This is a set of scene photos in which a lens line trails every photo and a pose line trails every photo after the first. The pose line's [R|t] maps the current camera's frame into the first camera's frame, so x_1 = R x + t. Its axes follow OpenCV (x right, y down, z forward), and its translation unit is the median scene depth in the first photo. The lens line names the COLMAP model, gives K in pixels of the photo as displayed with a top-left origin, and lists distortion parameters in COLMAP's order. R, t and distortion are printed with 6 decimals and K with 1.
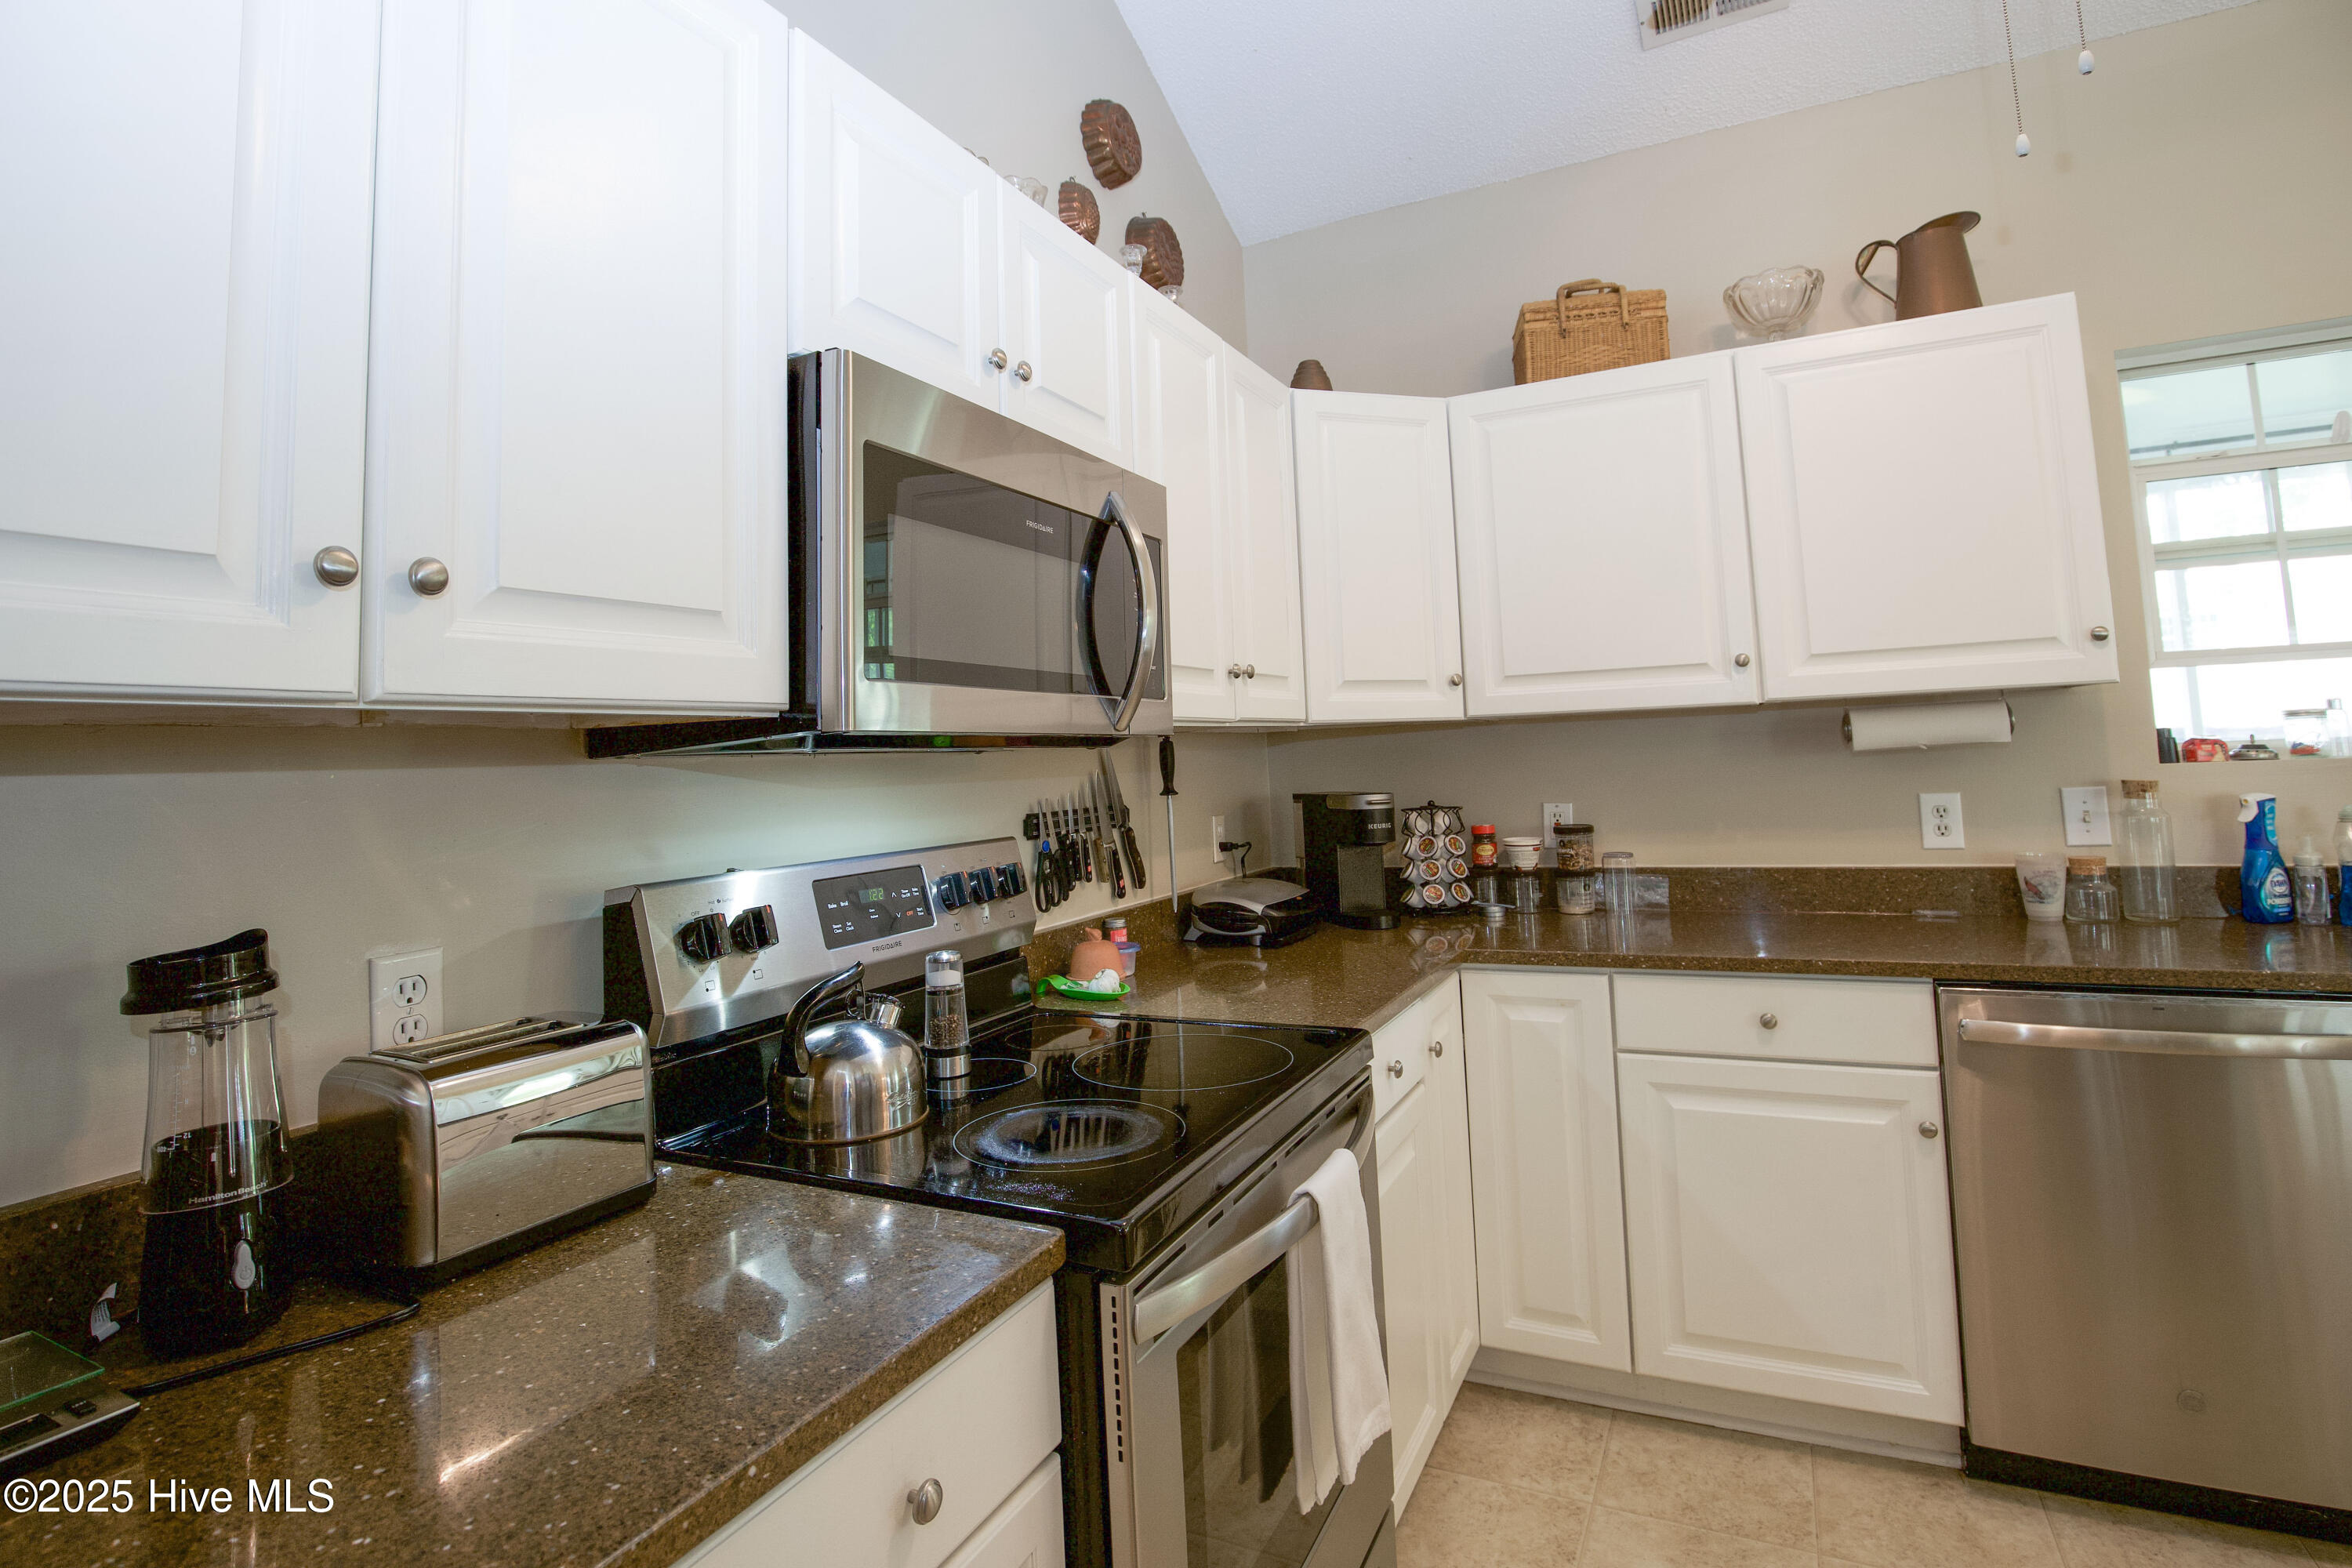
lens RADIAL K [[1170.7, 0, 1184.3], [0, 1170.7, 687.3], [0, 0, 1]] dist [-0.012744, 0.000127]
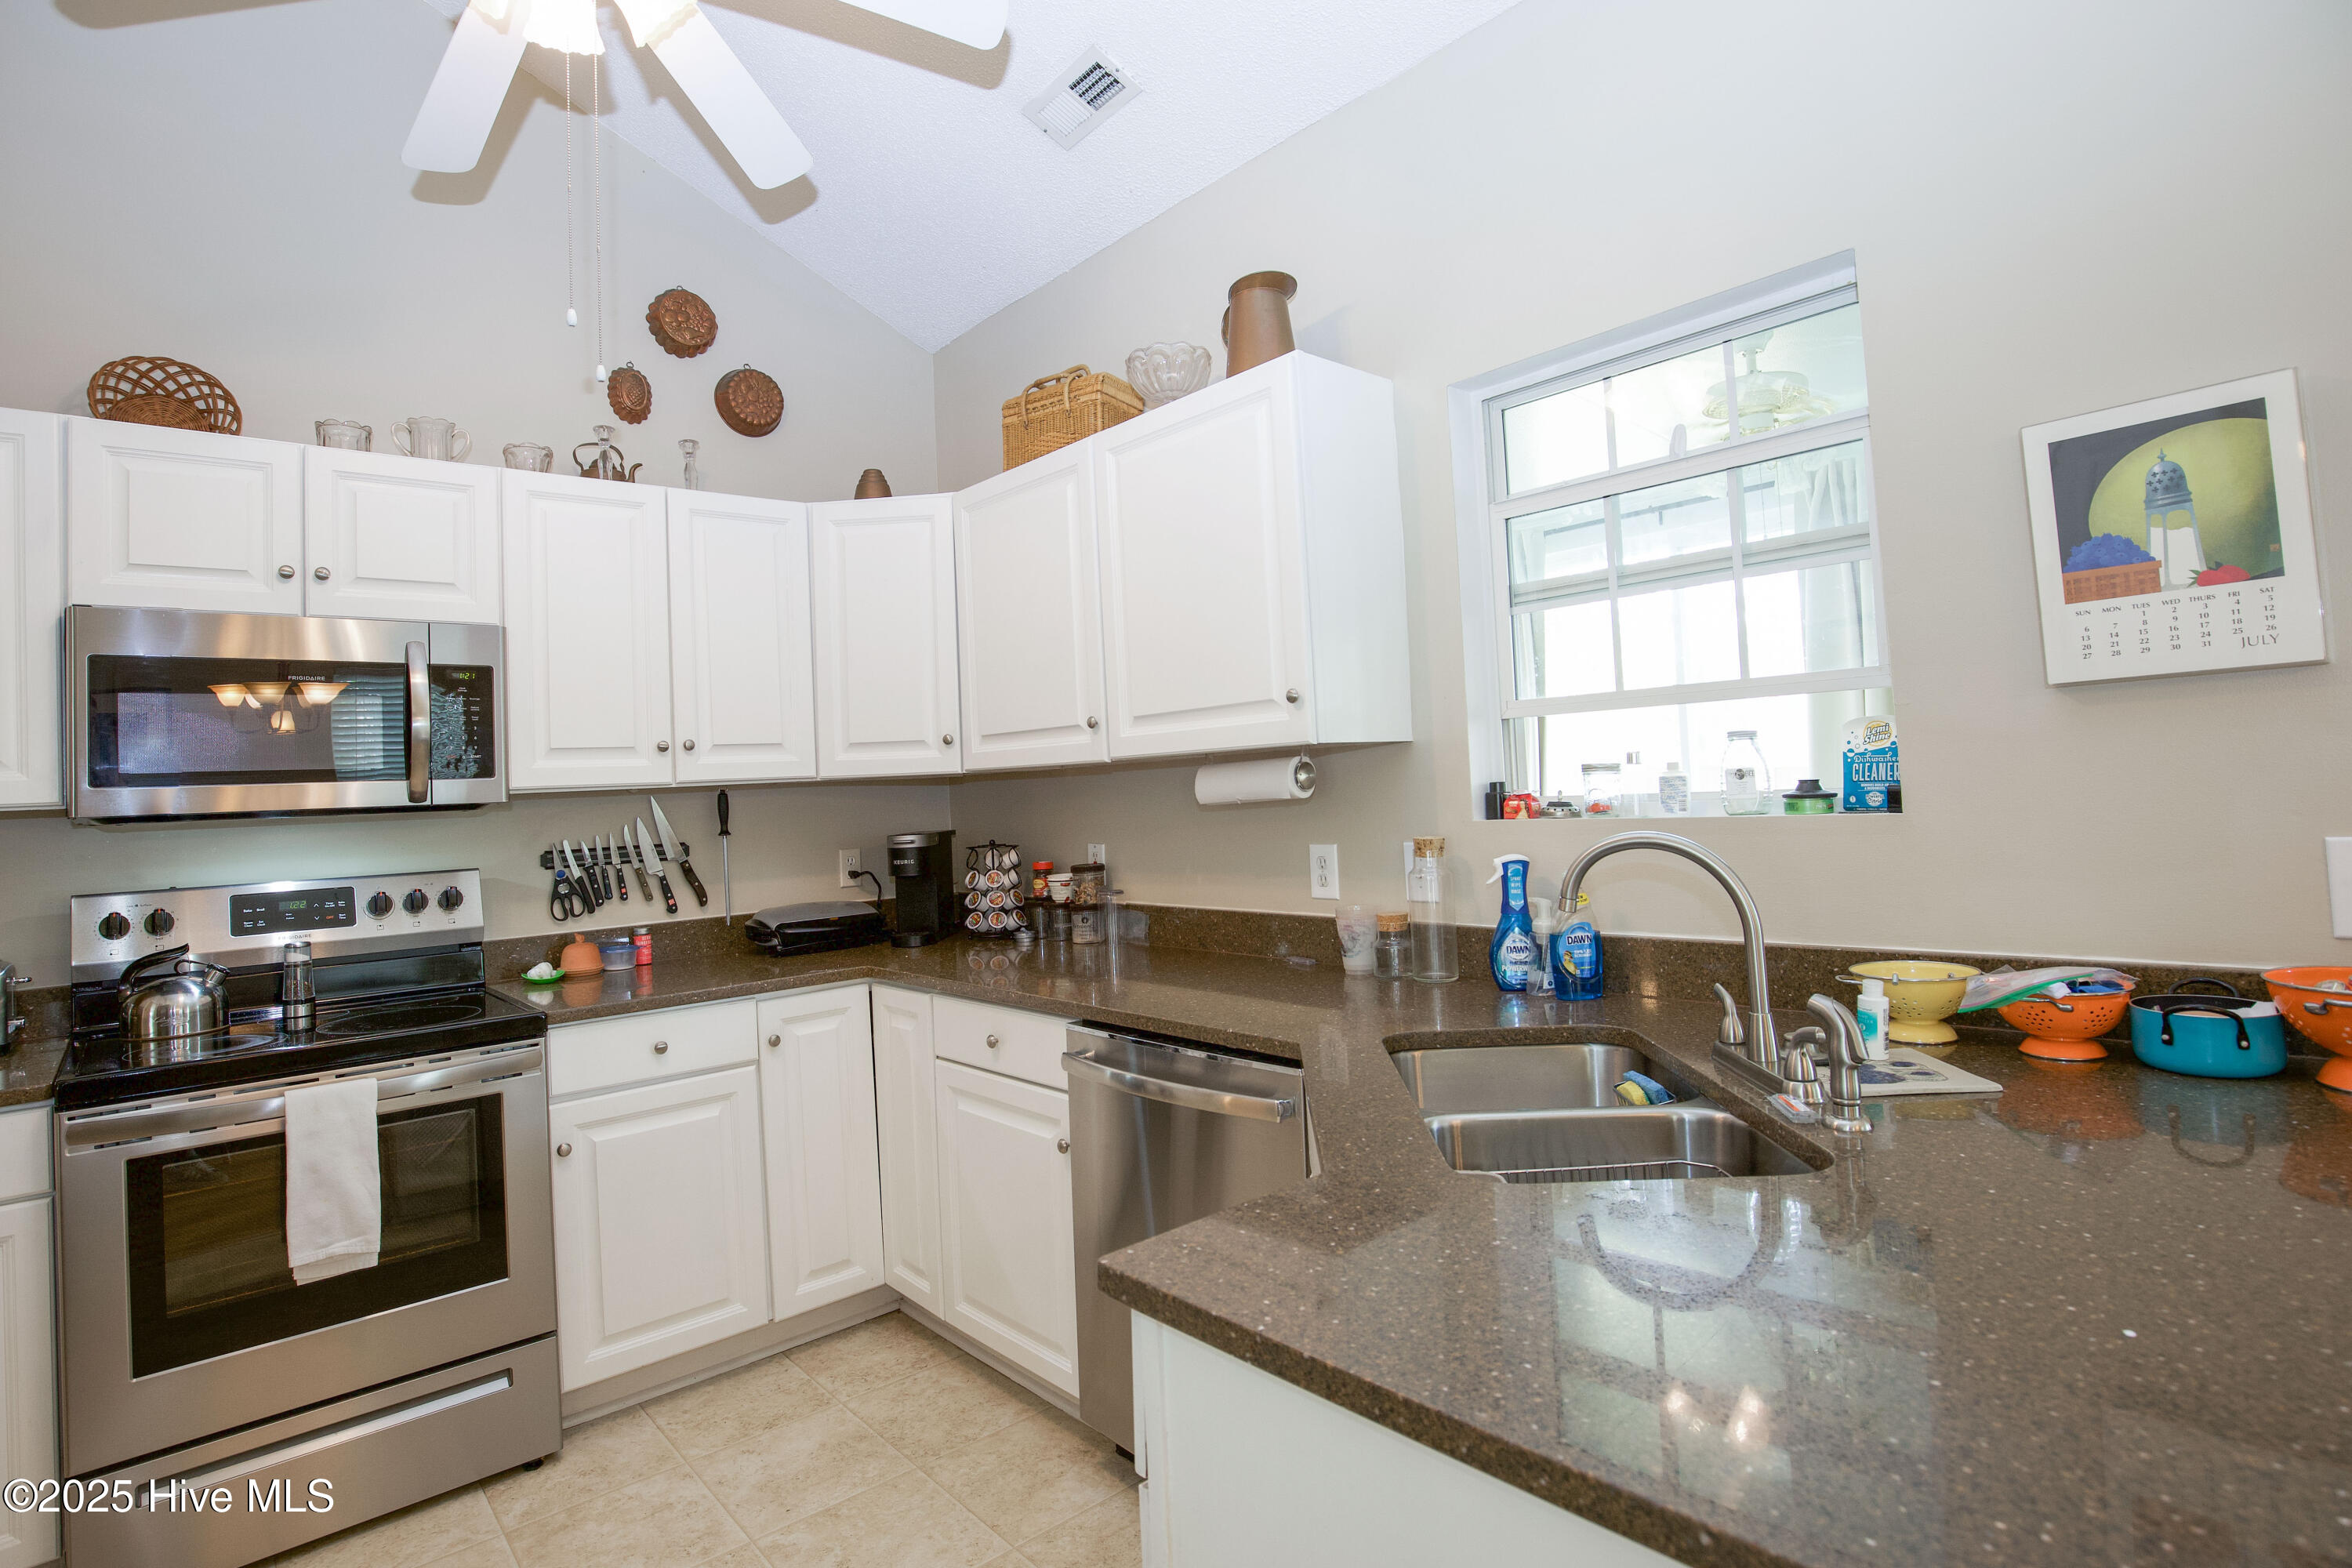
lens RADIAL K [[1208.5, 0, 1144.2], [0, 1208.5, 739.2], [0, 0, 1]] dist [-0.004504, -0.000718]
pose [[0.909707, -0.018681, -0.414831, 1.044340], [0.037264, 0.998630, 0.036748, -0.049938], [0.413576, -0.048888, 0.909156, -0.023782]]
